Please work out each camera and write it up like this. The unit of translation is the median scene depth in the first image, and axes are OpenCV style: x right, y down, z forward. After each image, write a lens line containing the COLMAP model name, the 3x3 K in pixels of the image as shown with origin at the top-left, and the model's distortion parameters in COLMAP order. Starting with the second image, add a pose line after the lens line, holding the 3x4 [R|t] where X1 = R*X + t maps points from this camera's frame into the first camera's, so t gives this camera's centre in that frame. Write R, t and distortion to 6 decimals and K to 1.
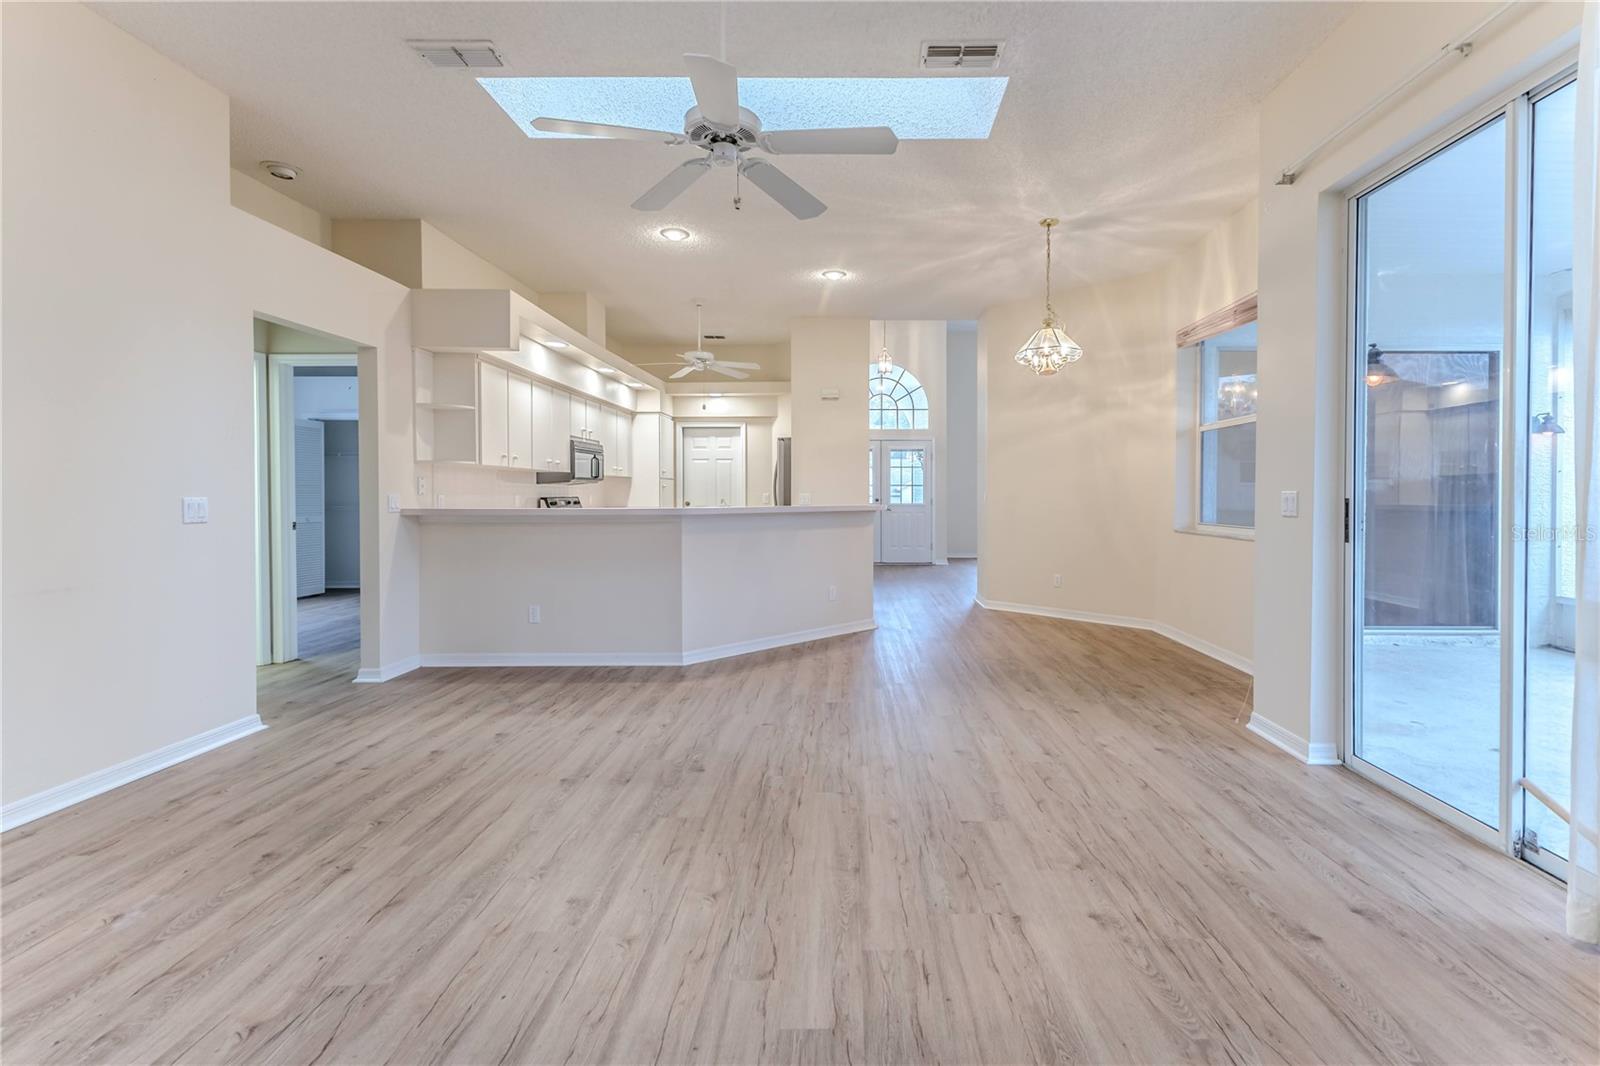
lens RADIAL K [[732.3, 0, 826.2], [0, 732.3, 504.0], [0, 0, 1]] dist [0.000841, -0.000106]
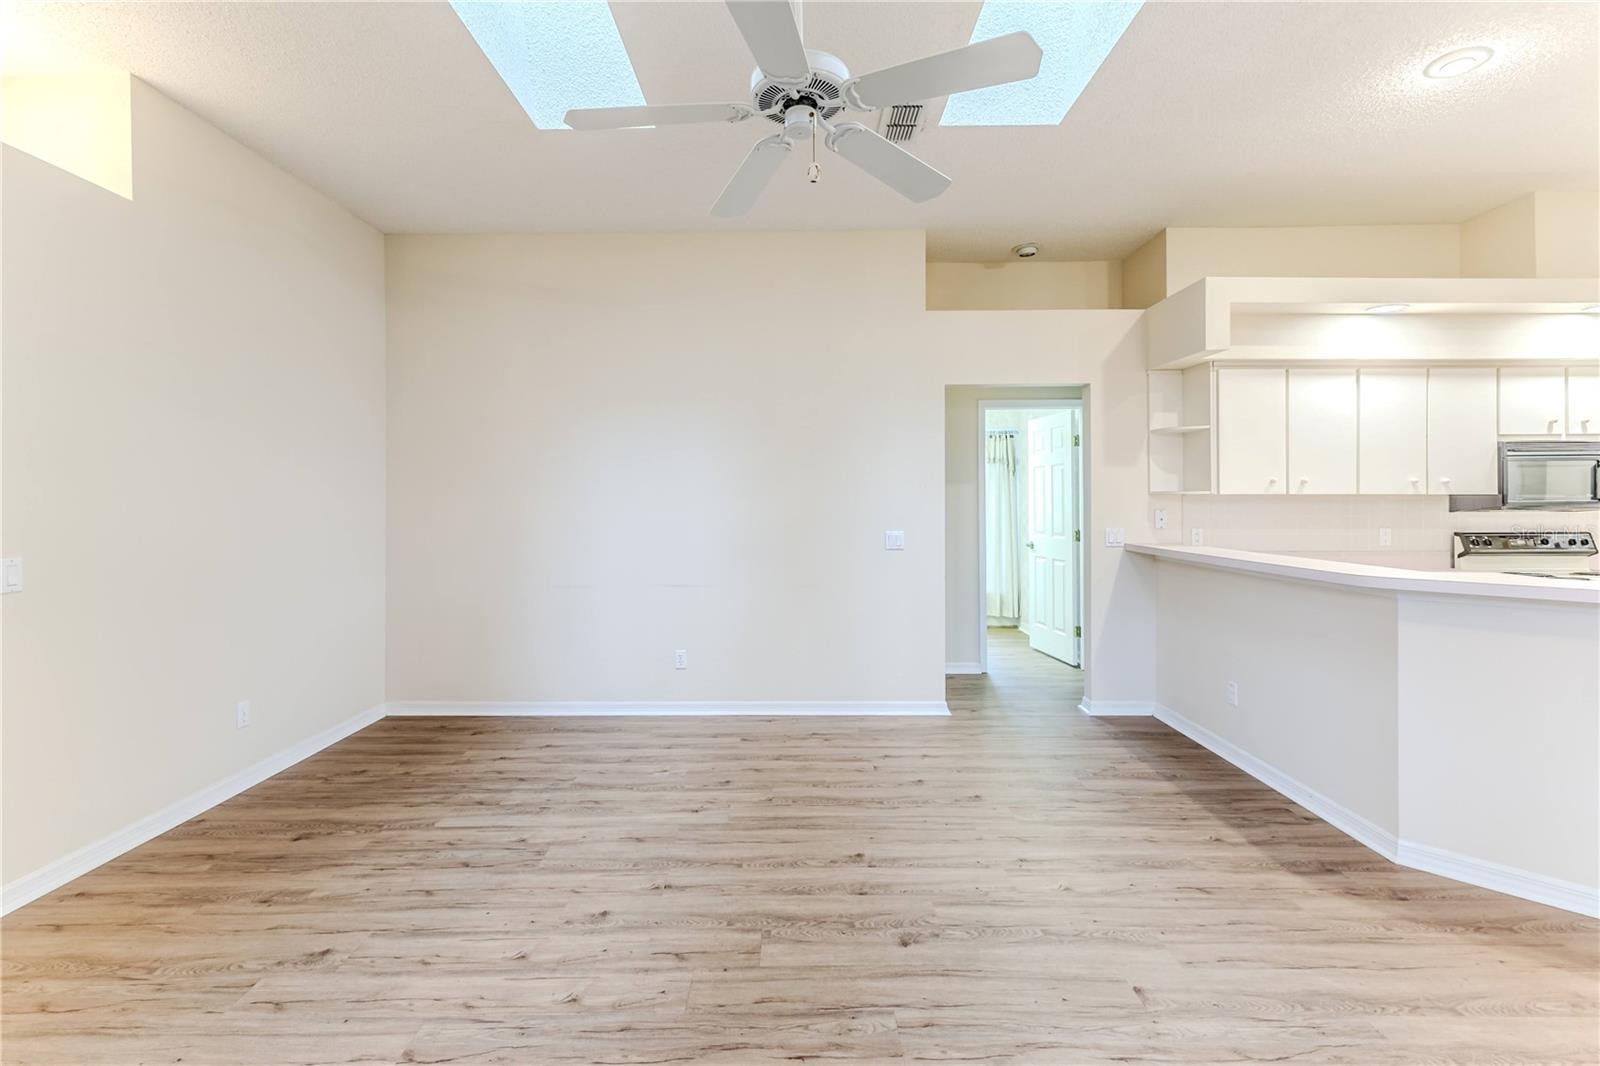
lens RADIAL K [[691.2, 0, 794.0], [0, 691.2, 500.6], [0, 0, 1]] dist [0.001743, -0.000276]
pose [[0.020413, 0.002063, -0.999789, 0.660409], [-0.006903, 0.999974, 0.001922, -0.099480], [0.999768, 0.006862, 0.020427, 1.122700]]
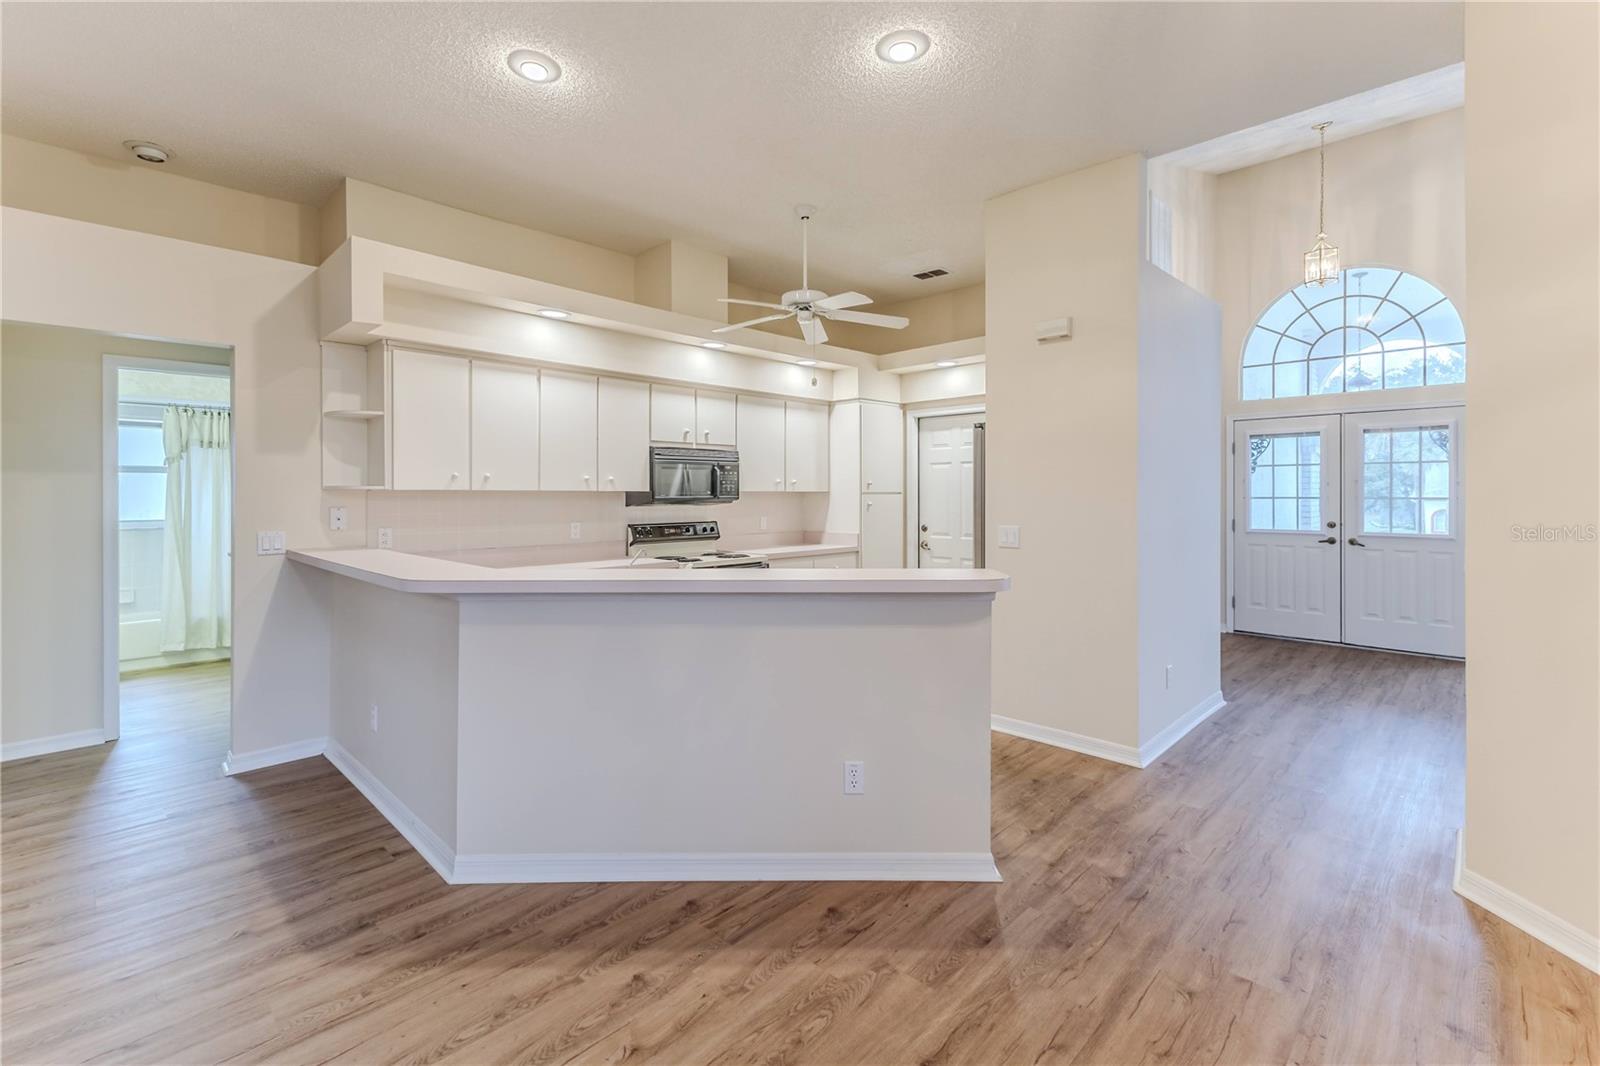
lens RADIAL K [[689.8, 0, 789.5], [0, 689.8, 496.8], [0, 0, 1]] dist [0.007298, -0.000382]
pose [[0.724825, 0.002571, -0.688928, 0.655515], [-0.005926, 0.999979, -0.002503, -0.104873], [0.688907, 0.005896, 0.724825, 1.714512]]
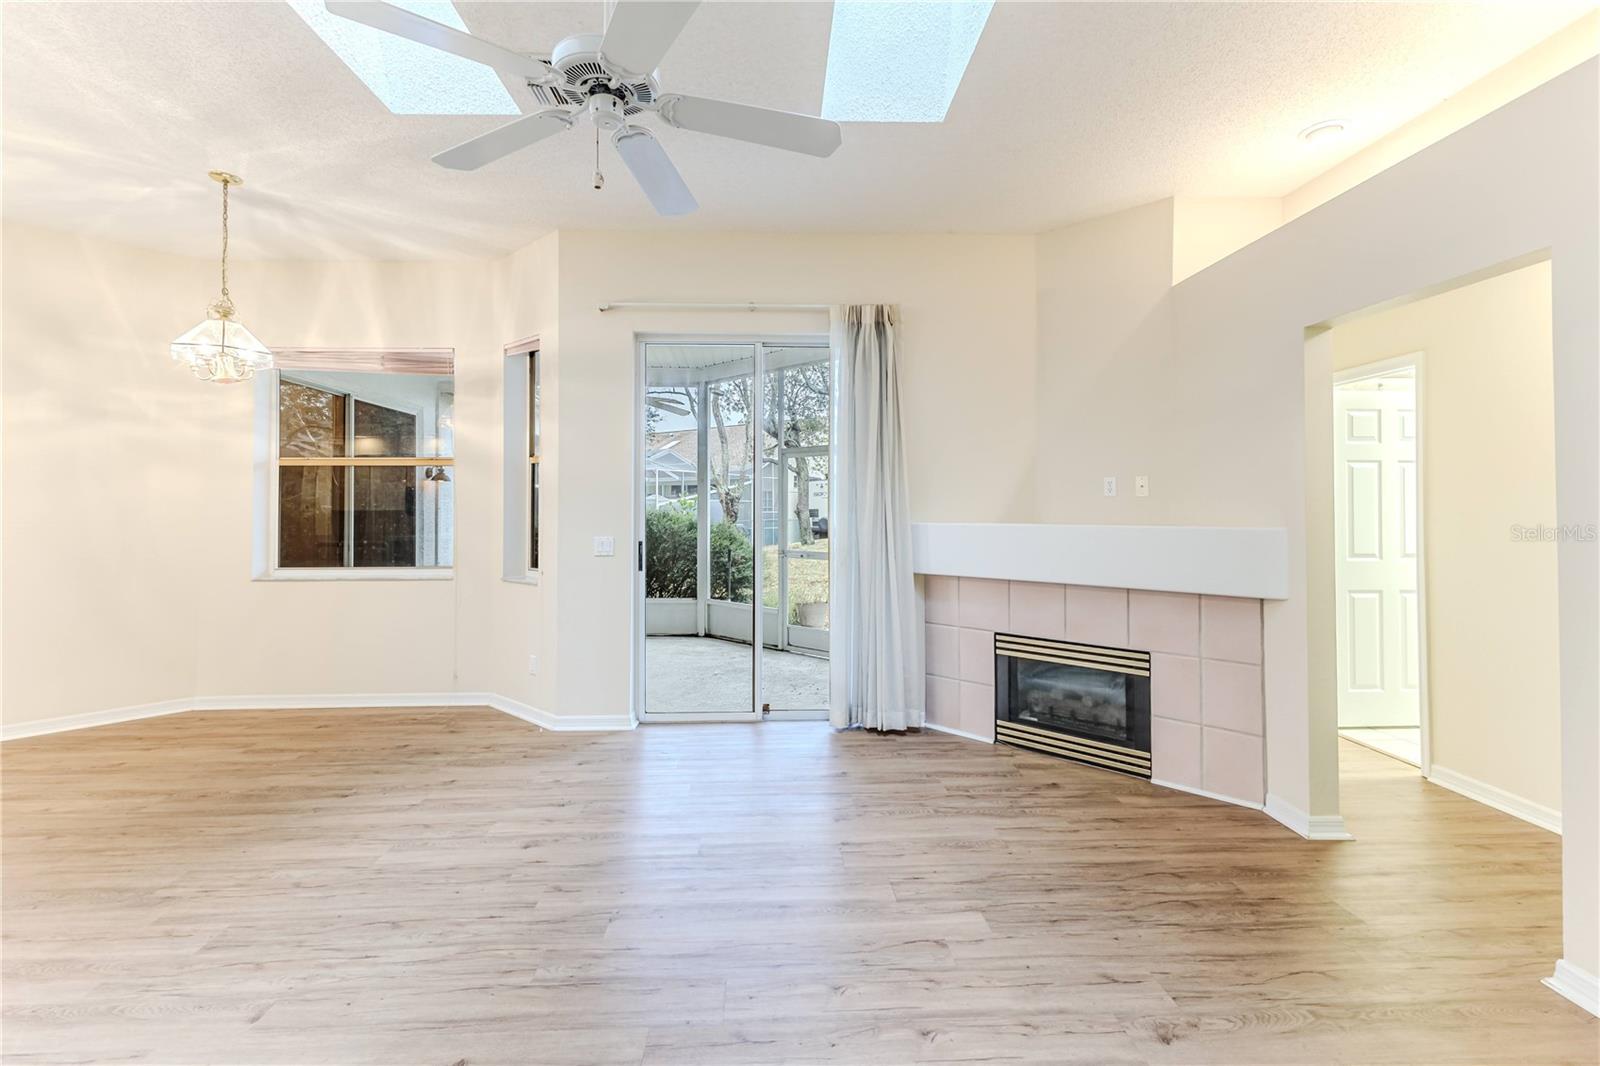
lens RADIAL K [[722.7, 0, 819.3], [0, 722.7, 502.7], [0, 0, 1]] dist [0.004757, -0.000178]
pose [[-0.094946, 0.003276, 0.995477, -0.993357], [0.011681, 0.999929, -0.002176, -0.100130], [-0.995414, 0.011422, -0.094977, 0.985848]]
